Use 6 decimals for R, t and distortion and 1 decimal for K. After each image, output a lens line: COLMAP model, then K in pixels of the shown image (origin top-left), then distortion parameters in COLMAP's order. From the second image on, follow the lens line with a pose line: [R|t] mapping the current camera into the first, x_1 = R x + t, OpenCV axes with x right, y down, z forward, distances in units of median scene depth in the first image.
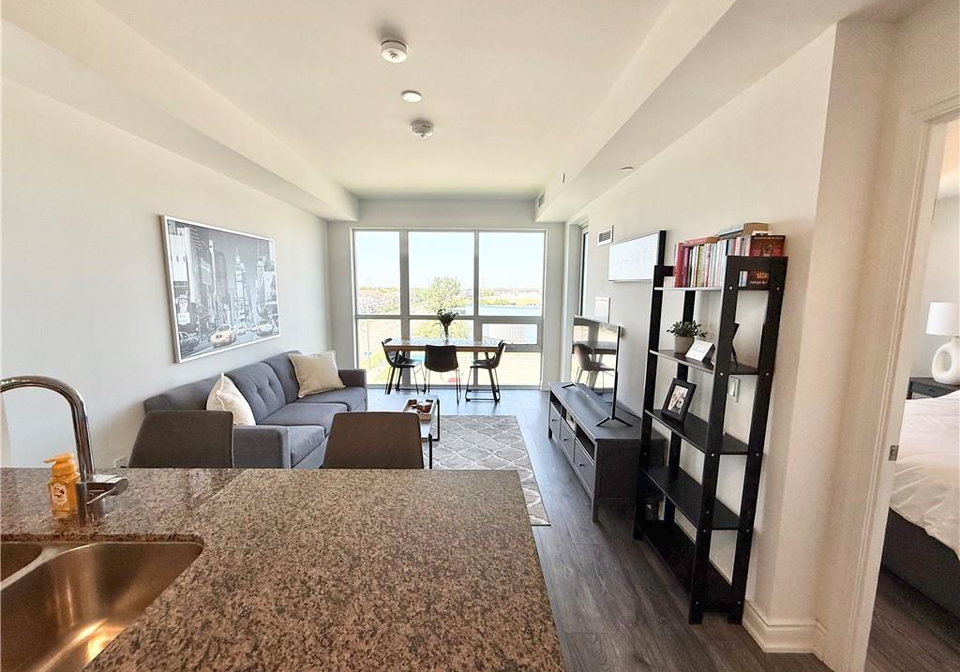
lens RADIAL K [[381.3, 0, 480.0], [0, 381.3, 336.0], [0, 0, 1]] dist [-0.000198, 0.000055]
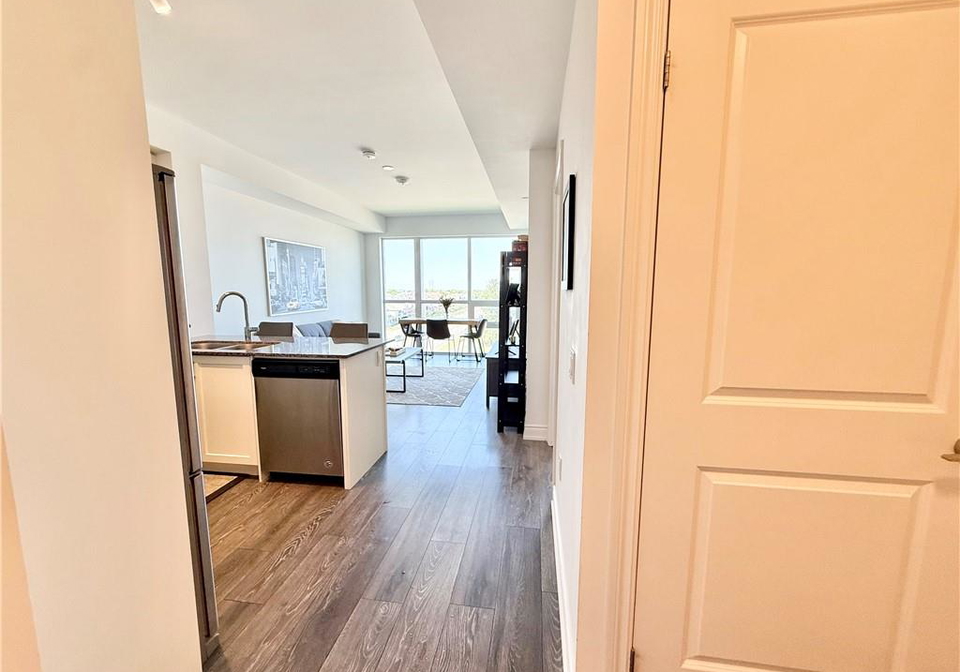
lens RADIAL K [[381.3, 0, 480.0], [0, 381.3, 336.0], [0, 0, 1]] dist [-0.000198, 0.000055]
pose [[0.988055, 0.010580, -0.153738, 0.368281], [-0.011340, 0.999927, -0.004071, 0.120466], [0.153684, 0.005766, 0.988103, -0.494818]]
